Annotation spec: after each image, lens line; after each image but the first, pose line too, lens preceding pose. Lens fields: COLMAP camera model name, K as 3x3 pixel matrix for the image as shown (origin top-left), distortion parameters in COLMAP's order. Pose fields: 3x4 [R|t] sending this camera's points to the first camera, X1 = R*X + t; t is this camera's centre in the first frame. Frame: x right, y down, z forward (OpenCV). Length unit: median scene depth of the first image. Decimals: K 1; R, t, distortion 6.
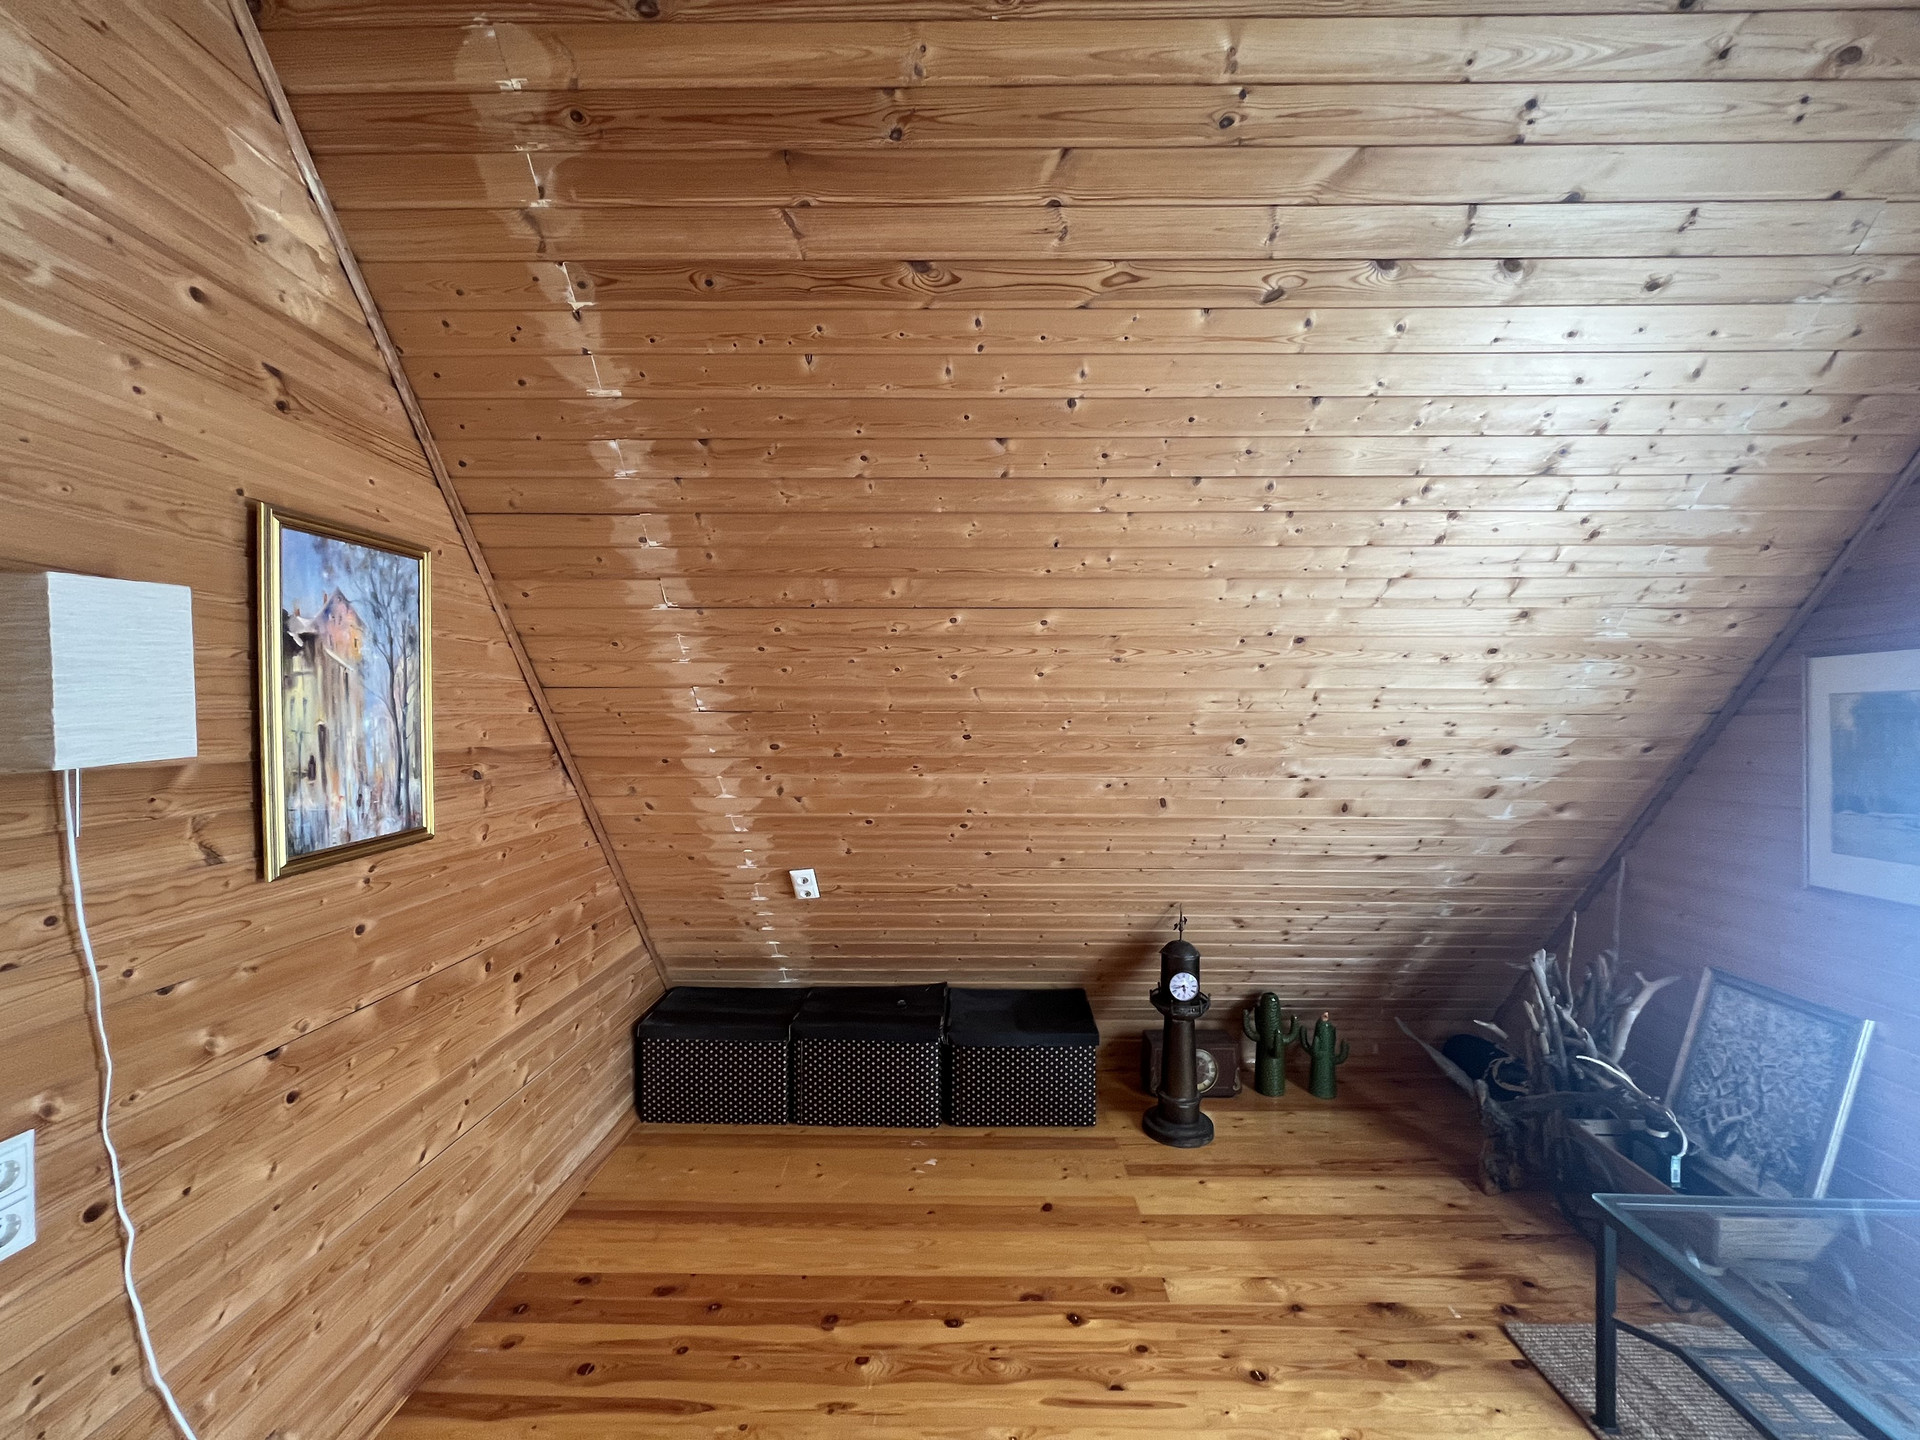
lens RADIAL K [[774.0, 0, 964.9], [0, 774.0, 721.9], [0, 0, 1]] dist [-0.003076, 0.000070]
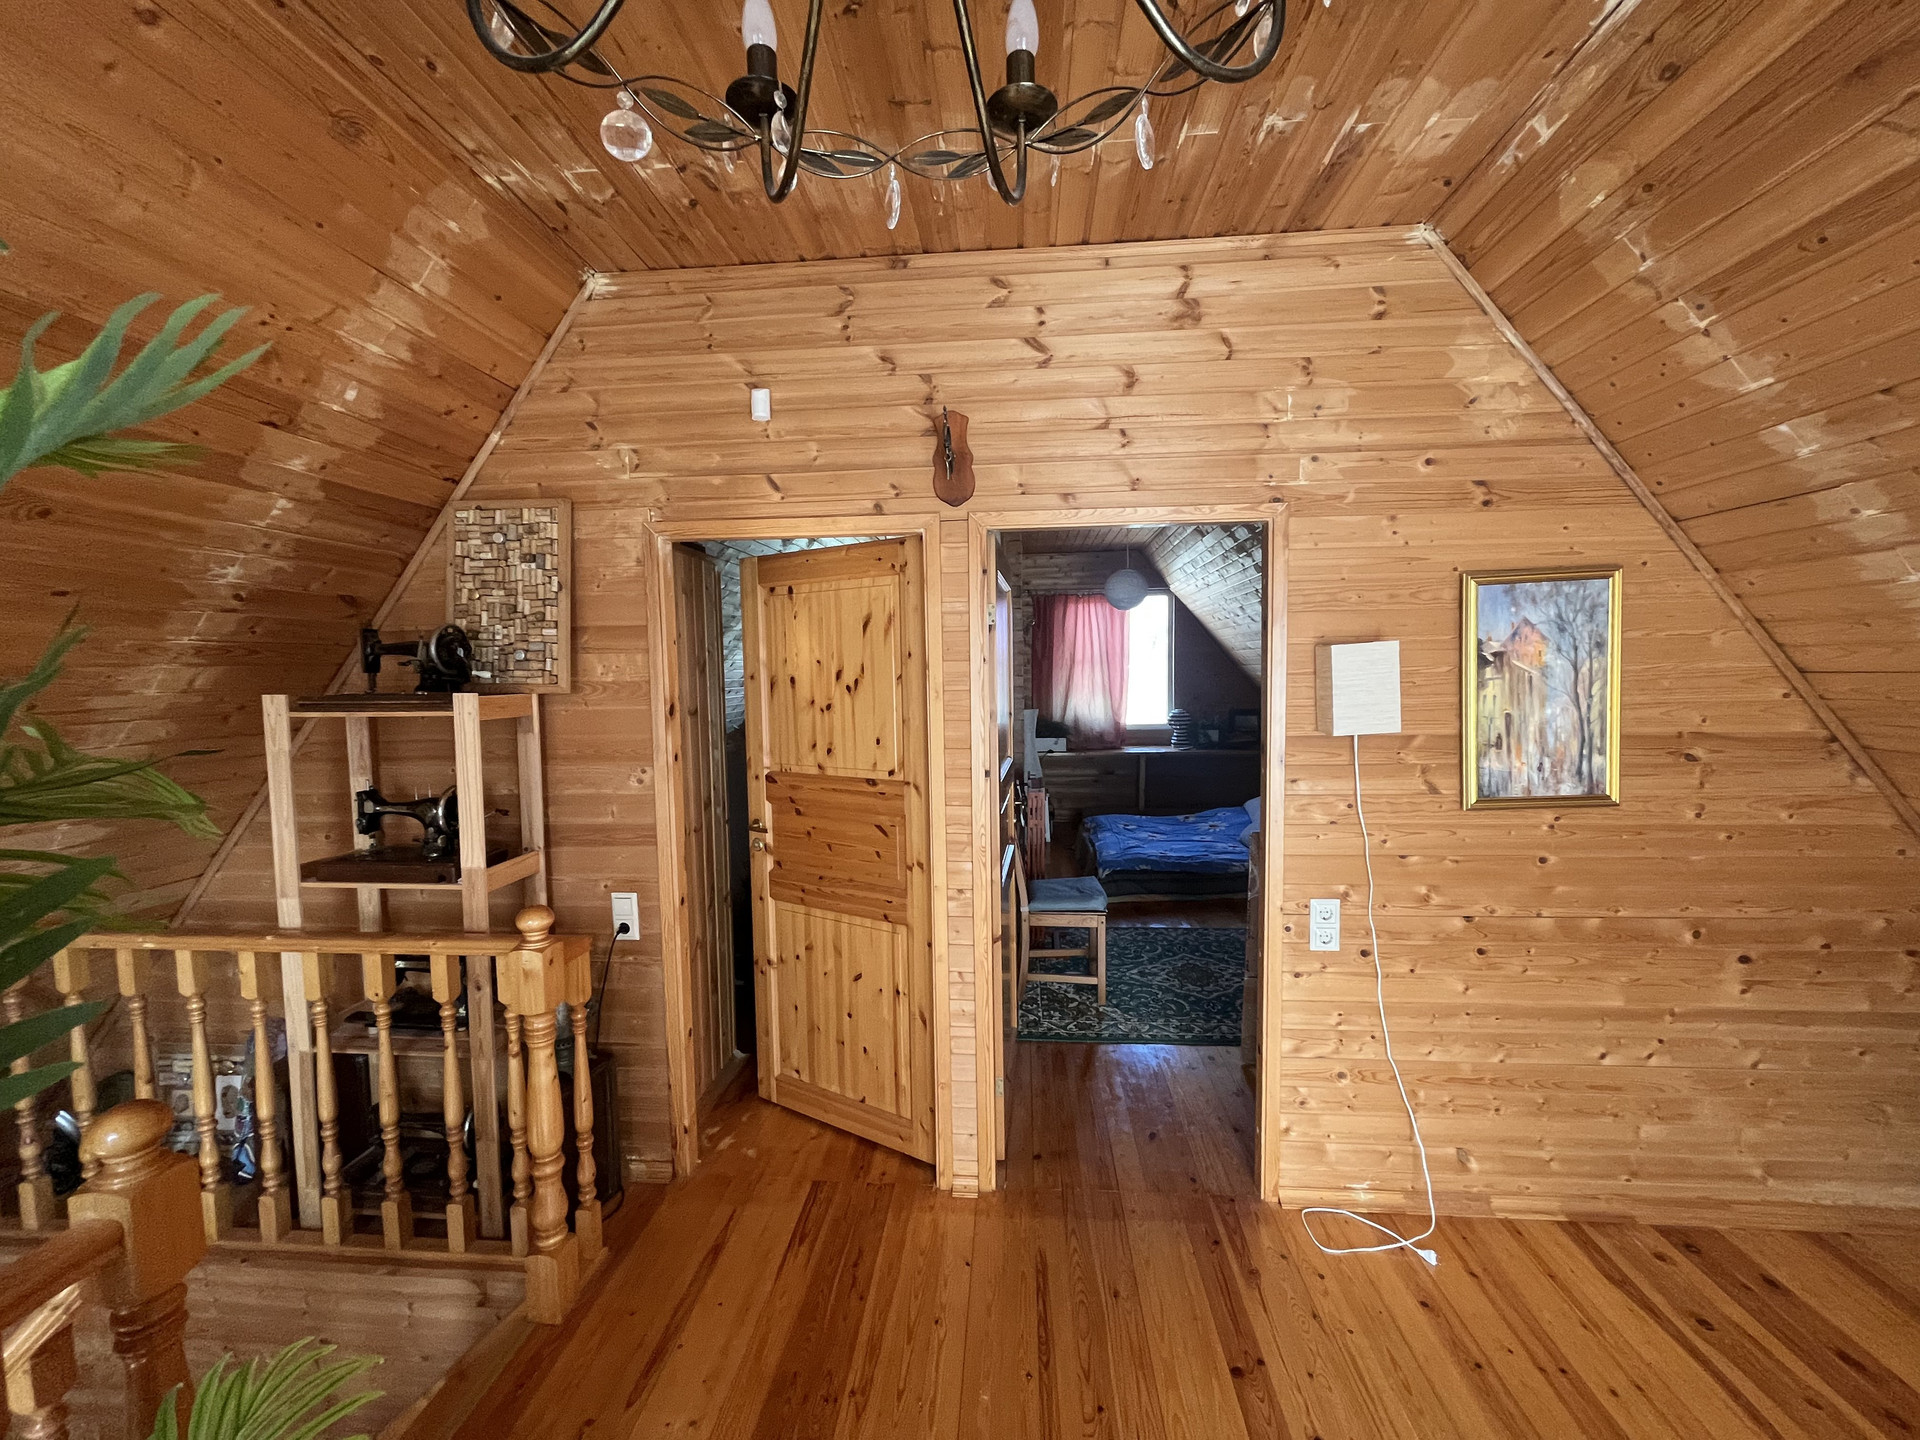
lens RADIAL K [[774.0, 0, 961.0], [0, 774.0, 720.4], [0, 0, 1]] dist [-0.003076, 0.000070]
pose [[-0.073398, 0.064371, -0.995223, 0.643606], [0.012316, 0.997897, 0.063636, -0.080261], [0.997227, -0.007586, -0.074037, 0.067082]]
